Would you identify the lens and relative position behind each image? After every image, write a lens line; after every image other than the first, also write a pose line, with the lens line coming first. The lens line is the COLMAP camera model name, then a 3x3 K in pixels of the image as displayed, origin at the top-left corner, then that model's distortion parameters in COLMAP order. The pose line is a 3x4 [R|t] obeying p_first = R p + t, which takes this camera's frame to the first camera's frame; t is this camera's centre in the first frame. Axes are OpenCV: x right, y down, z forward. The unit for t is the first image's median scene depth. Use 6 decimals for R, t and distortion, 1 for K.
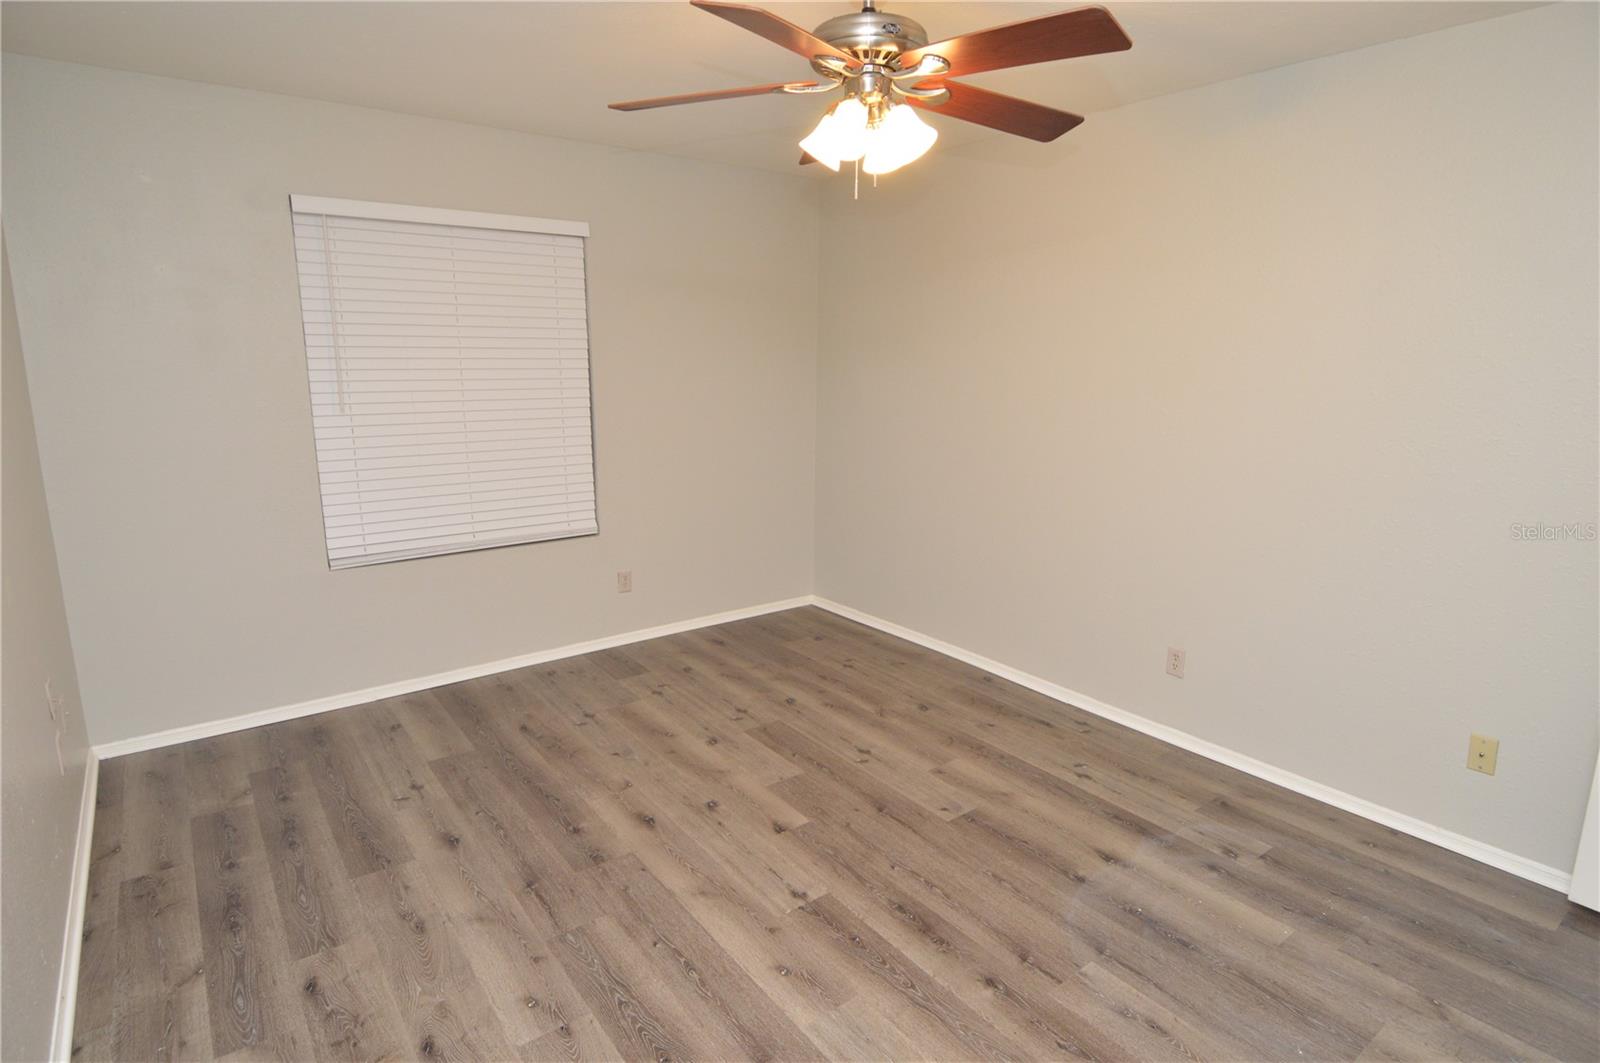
lens RADIAL K [[843.3, 0, 777.9], [0, 843.3, 524.1], [0, 0, 1]] dist [0.024709, -0.035472]
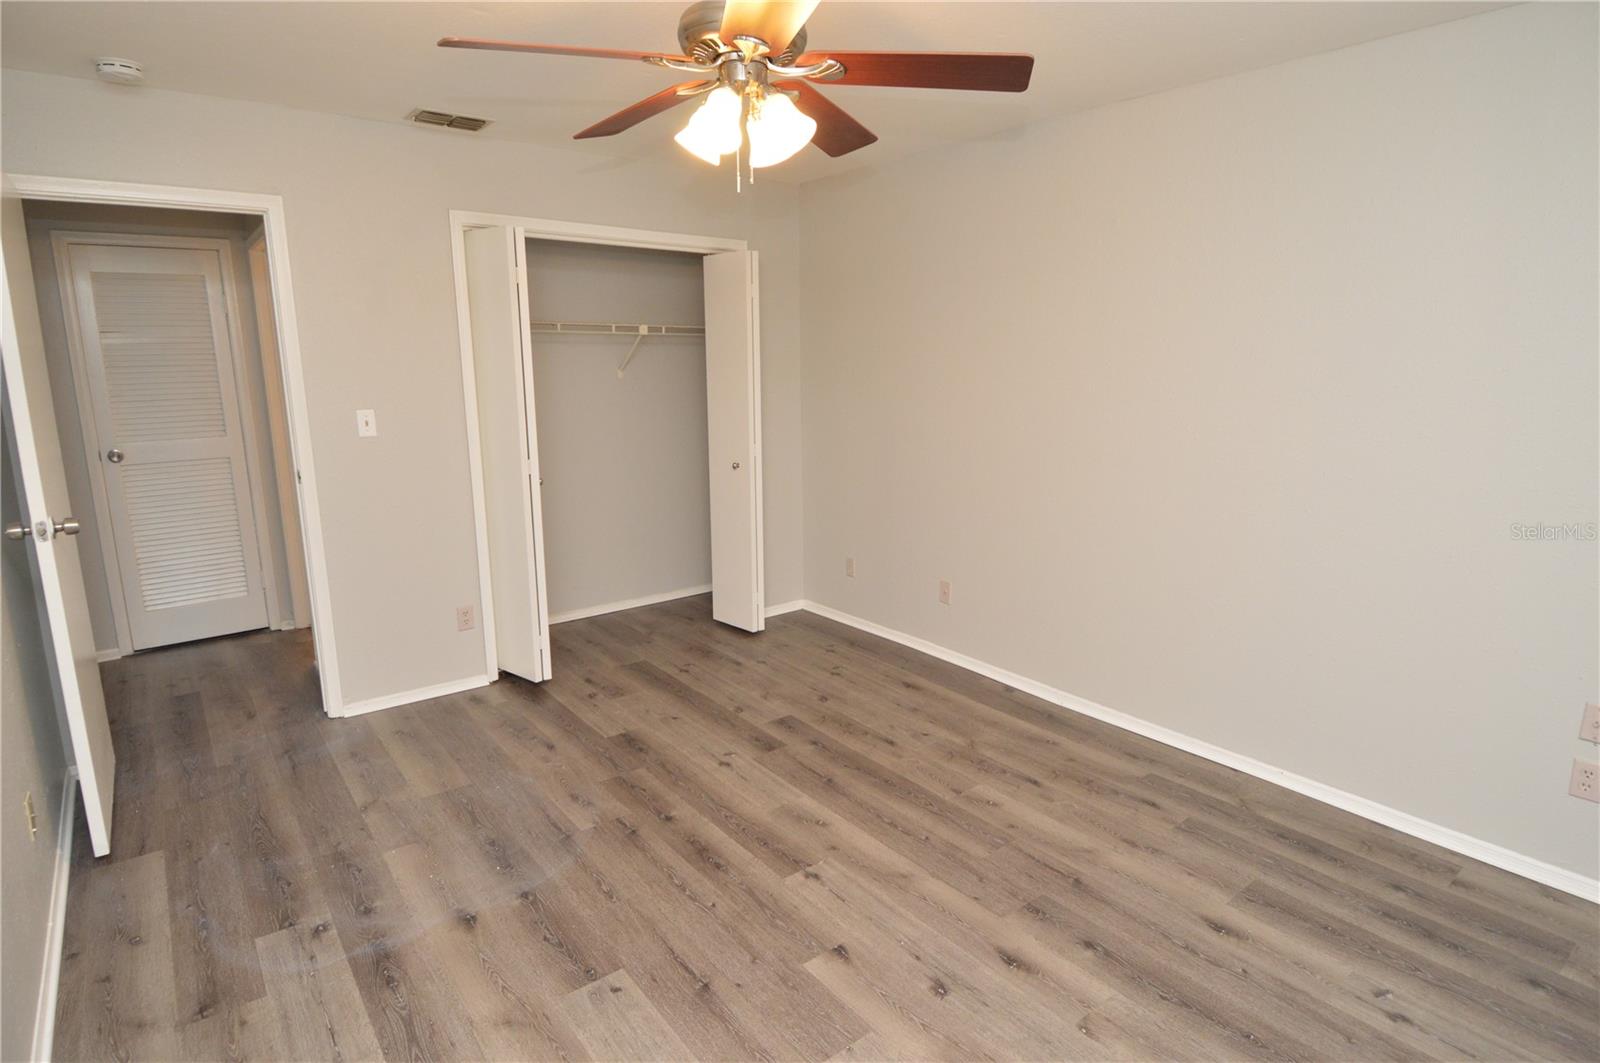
lens RADIAL K [[849.3, 0, 827.1], [0, 849.3, 519.3], [0, 0, 1]] dist [0.023533, -0.034022]
pose [[-0.997309, 0.009815, -0.072647, 0.067508], [-0.018386, 0.925835, 0.377481, -0.314954], [0.070964, 0.377801, -0.923163, 1.552445]]
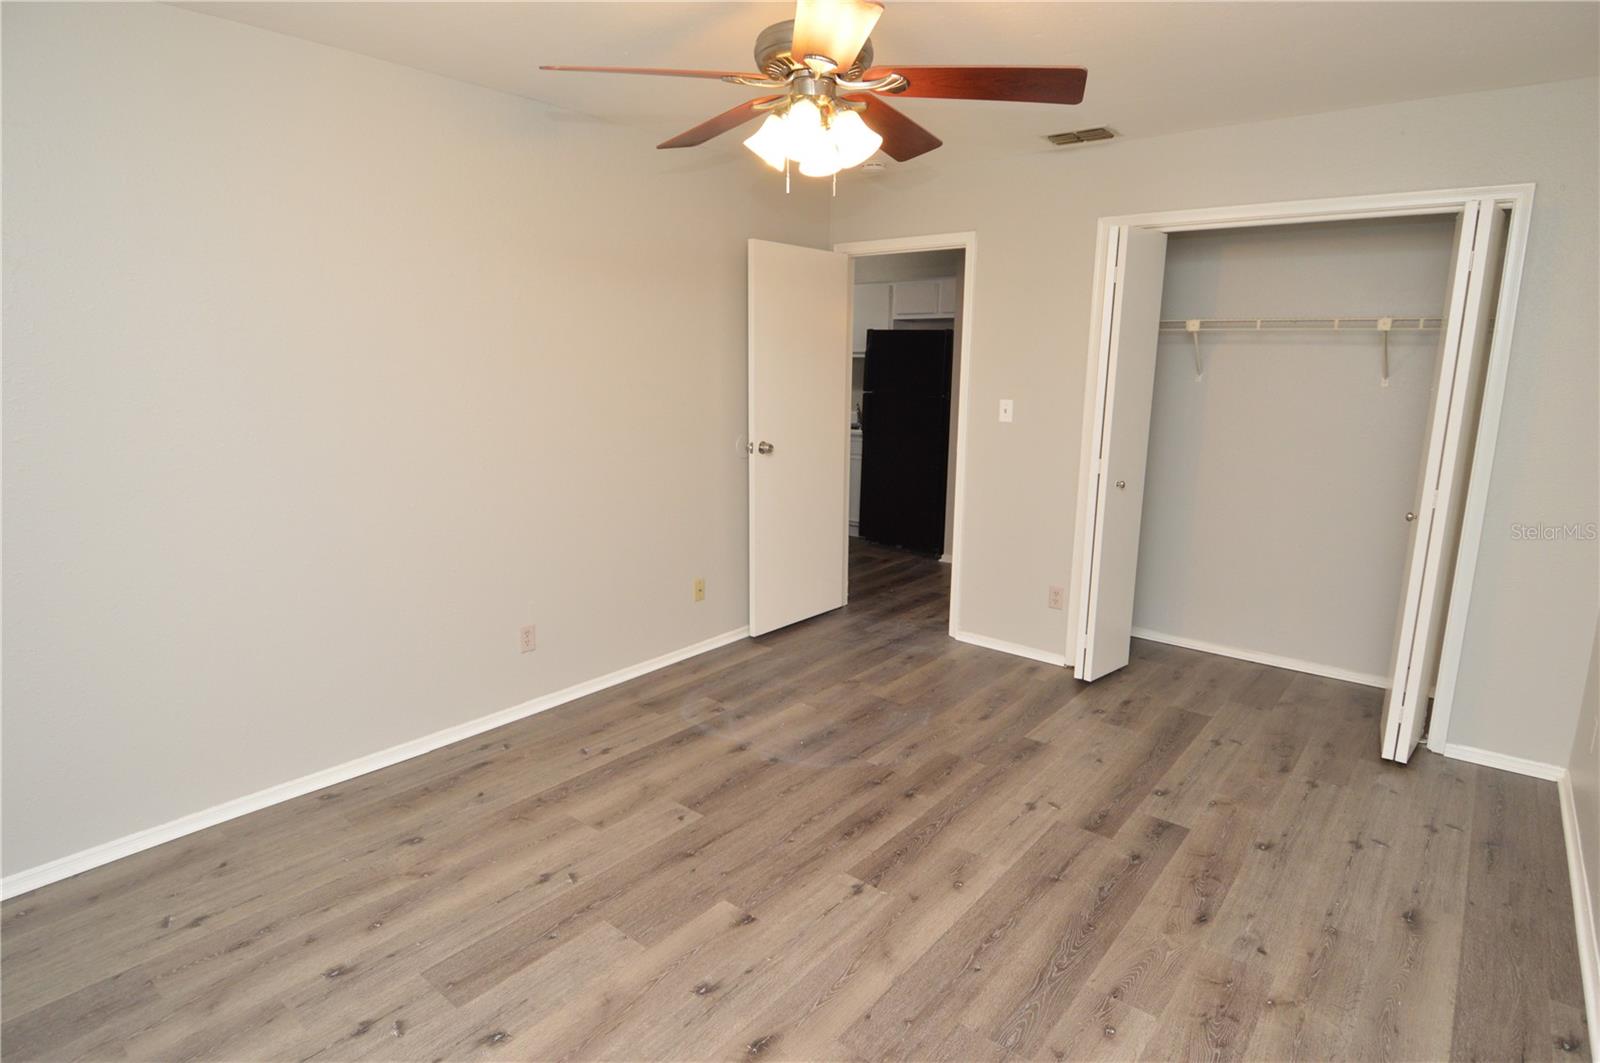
lens RADIAL K [[872.7, 0, 820.4], [0, 872.7, 526.4], [0, 0, 1]] dist [0.025628, -0.039203]
pose [[-0.278258, -0.194569, 0.940593, -0.740913], [0.175750, 0.952422, 0.249008, -0.208770], [-0.944291, 0.234597, -0.230823, 1.015835]]
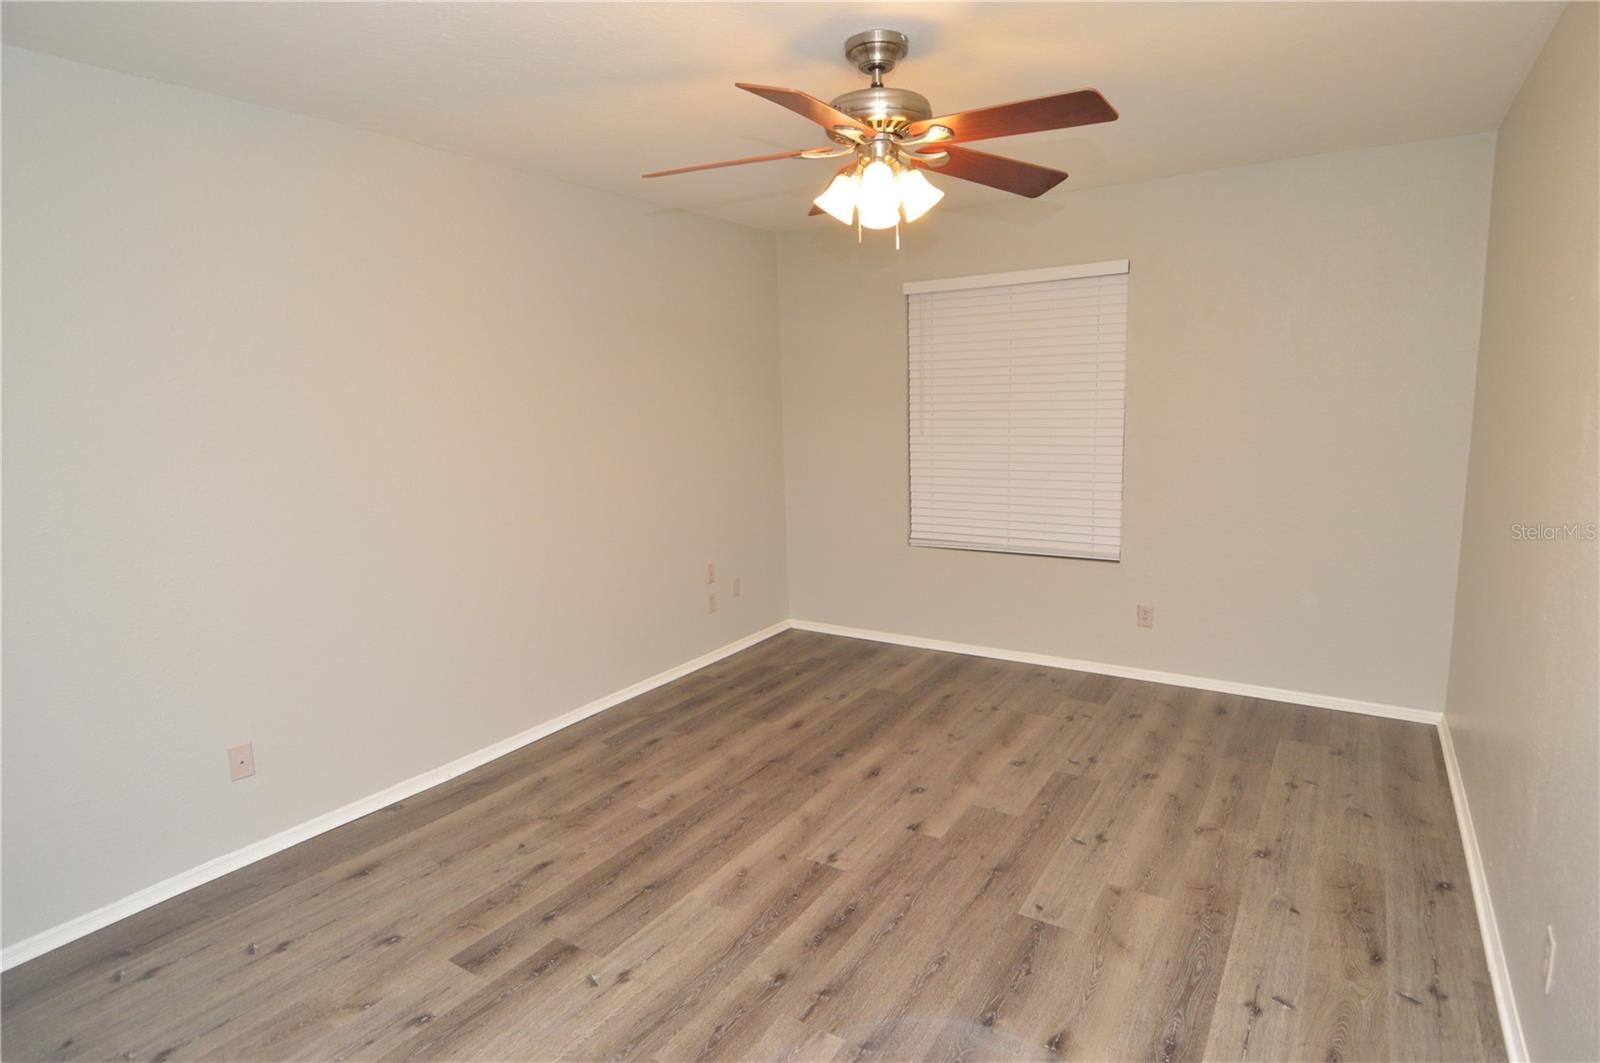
lens RADIAL K [[820.5, 0, 809.8], [0, 820.5, 520.0], [0, 0, 1]] dist [0.027774, -0.032806]
pose [[0.369872, 0.129208, -0.920055, 0.848533], [-0.157412, 0.984681, 0.075003, -0.081646], [0.915651, 0.117086, 0.384544, 0.418344]]
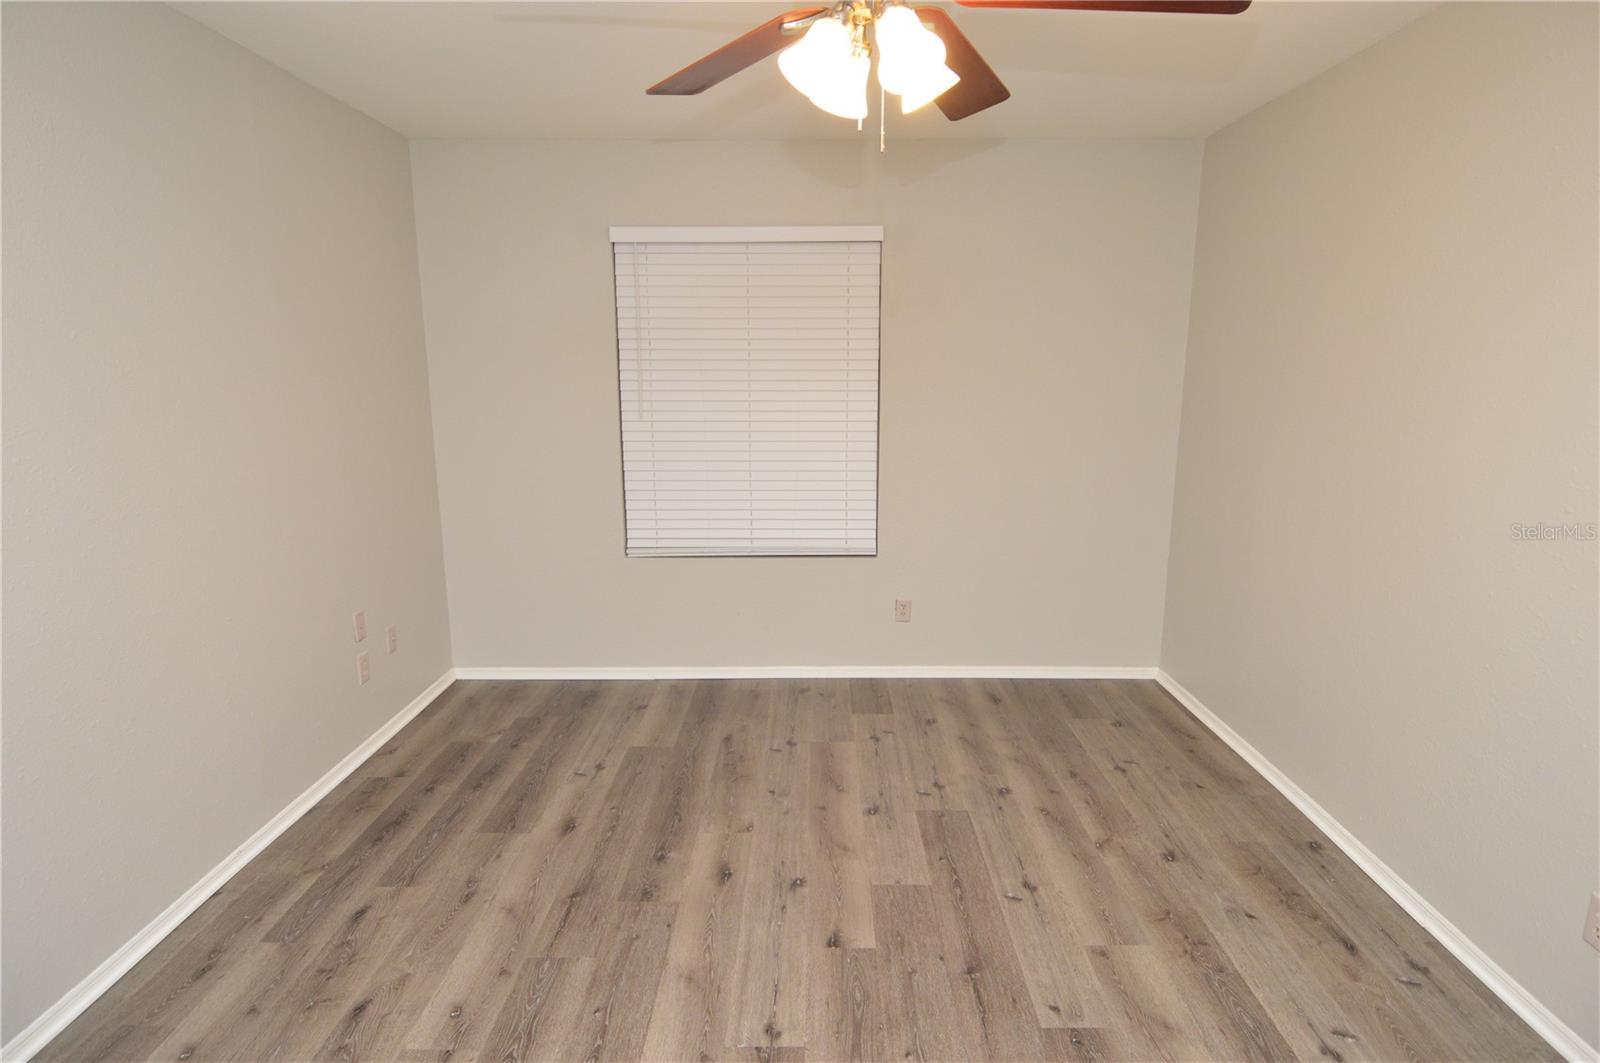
lens RADIAL K [[831.6, 0, 794.0], [0, 831.6, 524.8], [0, 0, 1]] dist [0.024986, -0.033973]
pose [[0.800578, 0.107545, -0.589499, 0.394607], [-0.114157, 0.993119, 0.026148, -0.055817], [0.588254, 0.046362, 0.807346, 0.298497]]
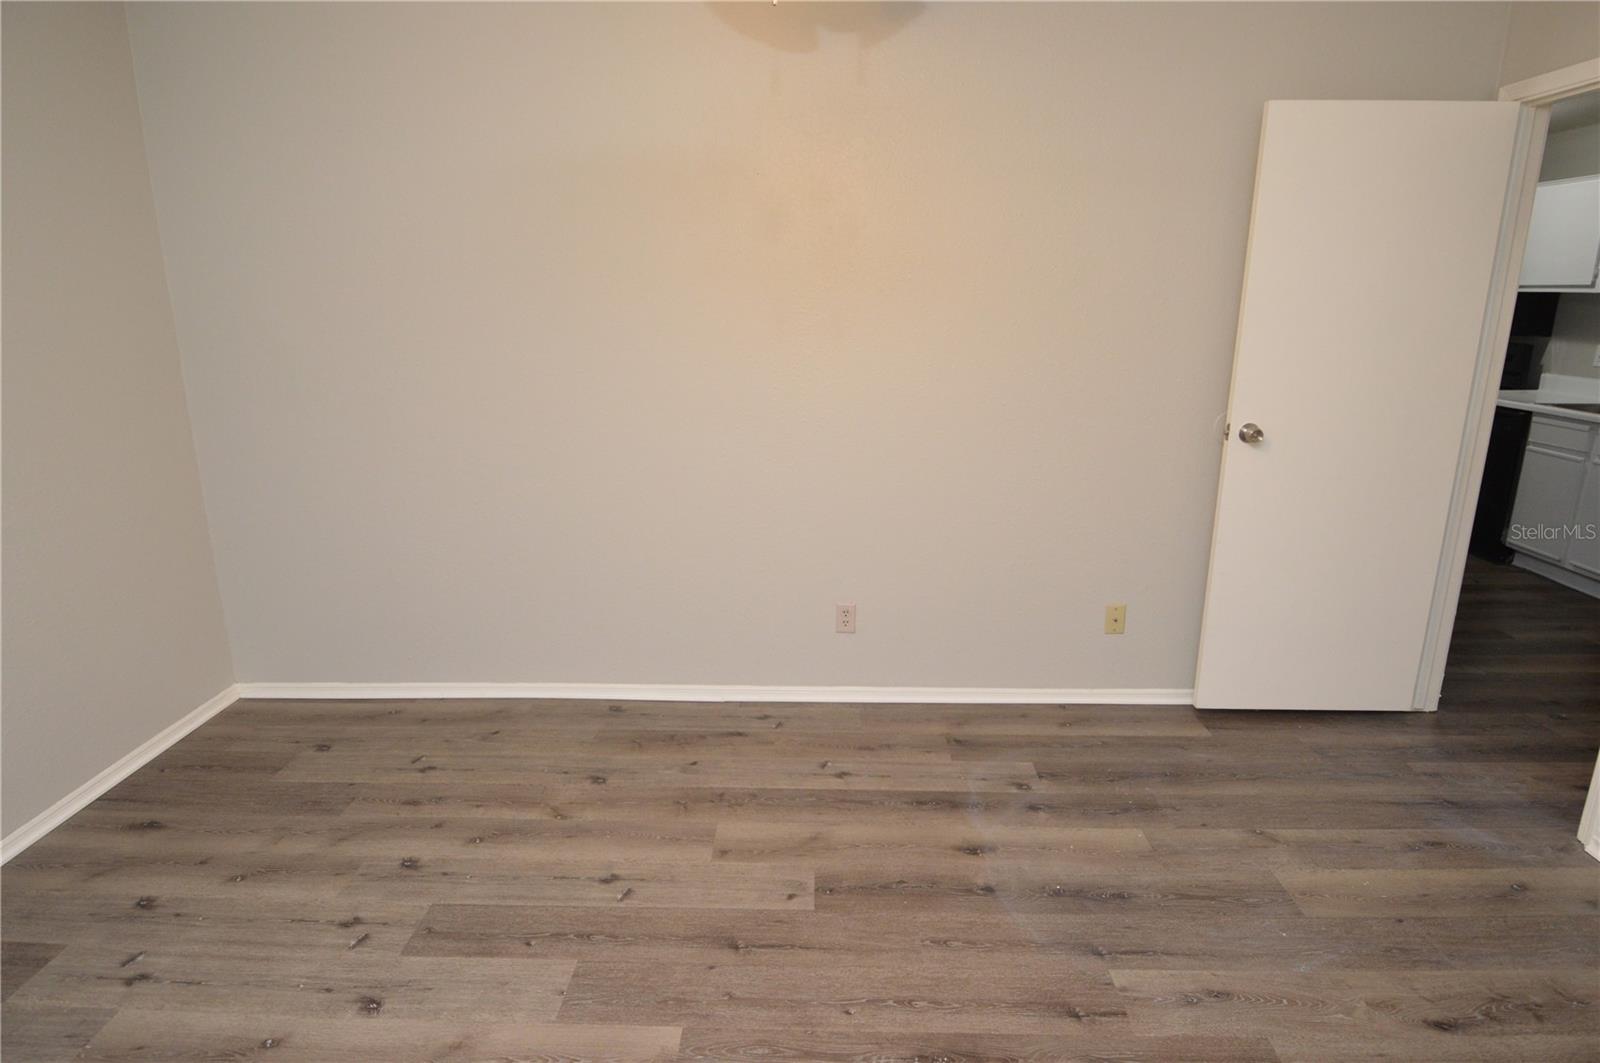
lens RADIAL K [[880.9, 0, 797.0], [0, 880.9, 519.4], [0, 0, 1]] dist [0.023414, -0.037980]
pose [[0.604507, -0.203937, 0.770053, -0.340940], [0.163769, 0.977842, 0.130404, -0.093505], [-0.779584, 0.047280, 0.624511, 0.496314]]
